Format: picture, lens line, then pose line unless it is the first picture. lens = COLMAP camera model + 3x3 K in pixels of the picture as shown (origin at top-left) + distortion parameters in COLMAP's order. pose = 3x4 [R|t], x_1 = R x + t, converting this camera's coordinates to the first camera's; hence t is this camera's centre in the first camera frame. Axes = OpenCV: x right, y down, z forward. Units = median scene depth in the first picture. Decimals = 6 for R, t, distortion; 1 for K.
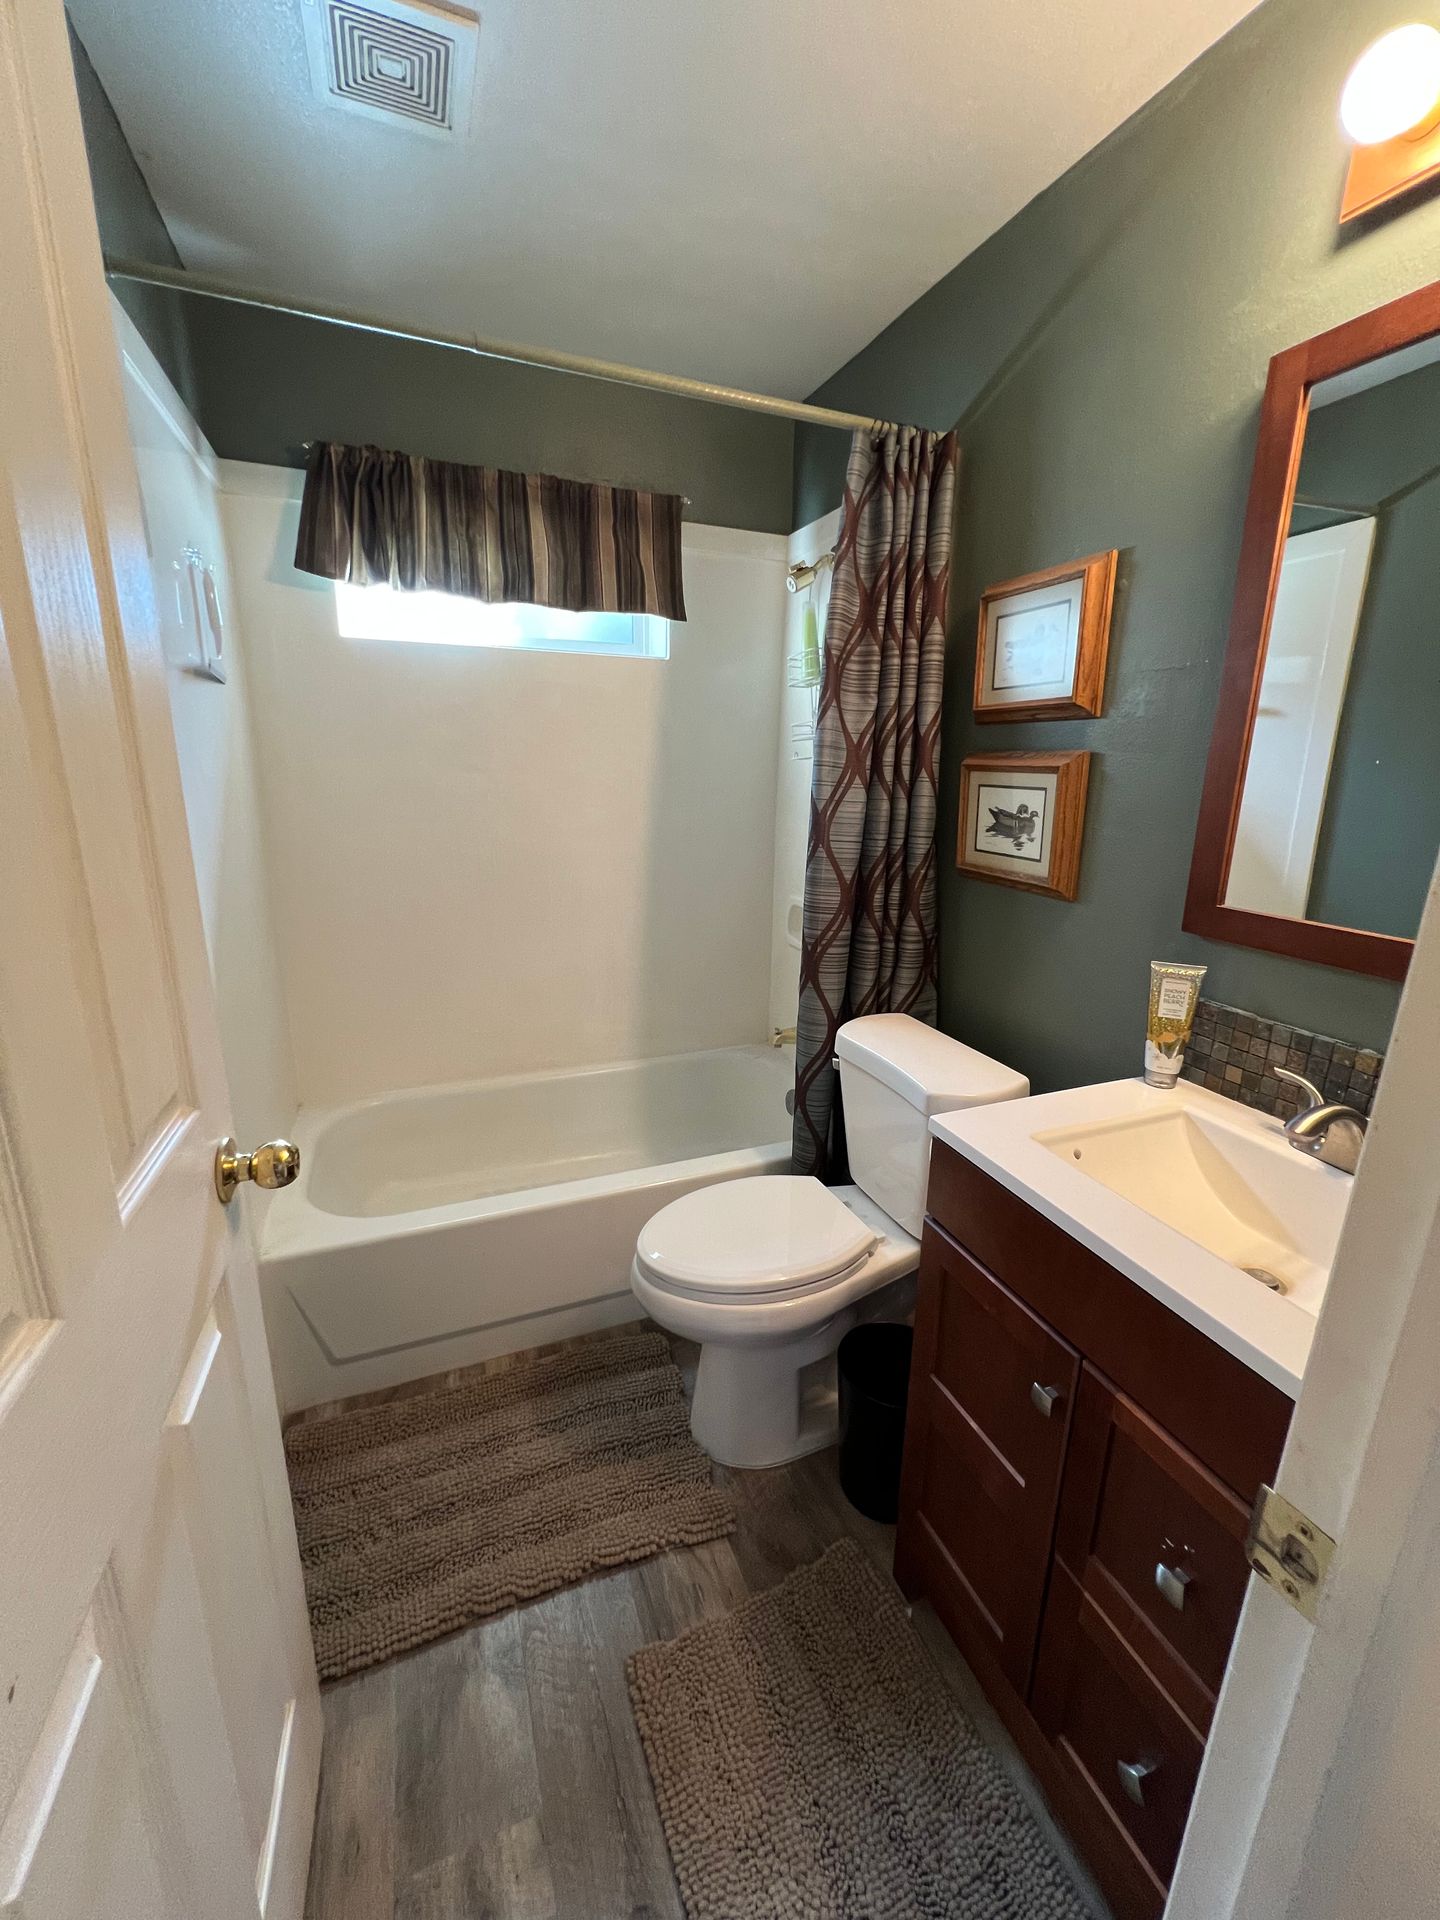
lens RADIAL K [[769.7, 0, 726.8], [0, 769.7, 956.0], [0, 0, 1]] dist [-0.002751, 0.000092]
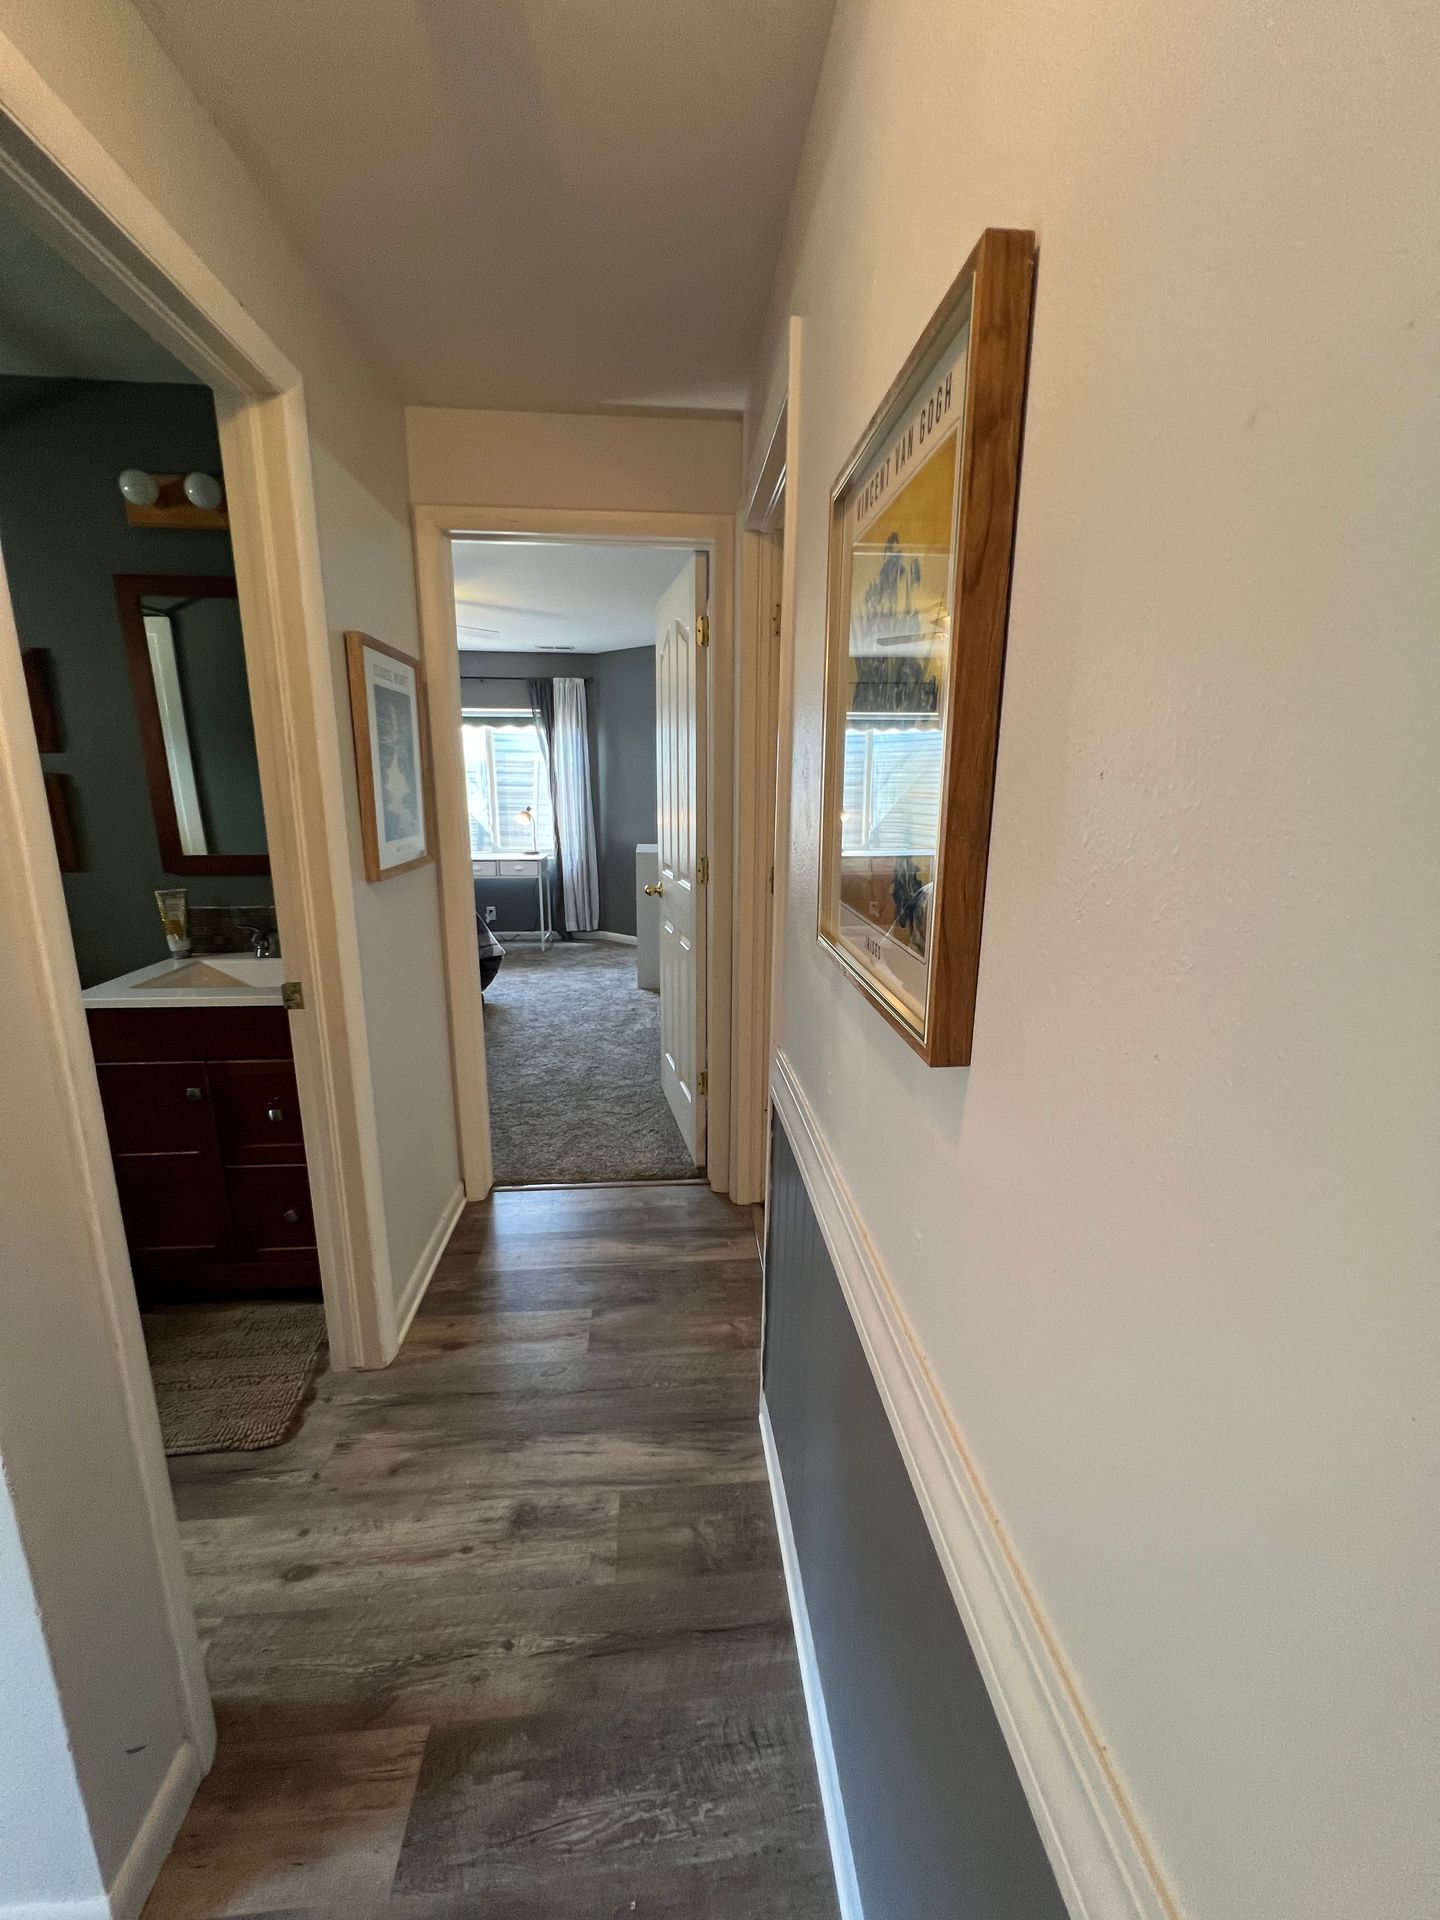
lens RADIAL K [[762.9, 0, 720.0], [0, 762.9, 954.5], [0, 0, 1]] dist [-0.001935, 0.000225]
pose [[0.297239, -0.224464, 0.928043, -0.723584], [0.233373, 0.959573, 0.157344, 0.183343], [-0.925843, 0.169812, 0.337607, -0.766834]]
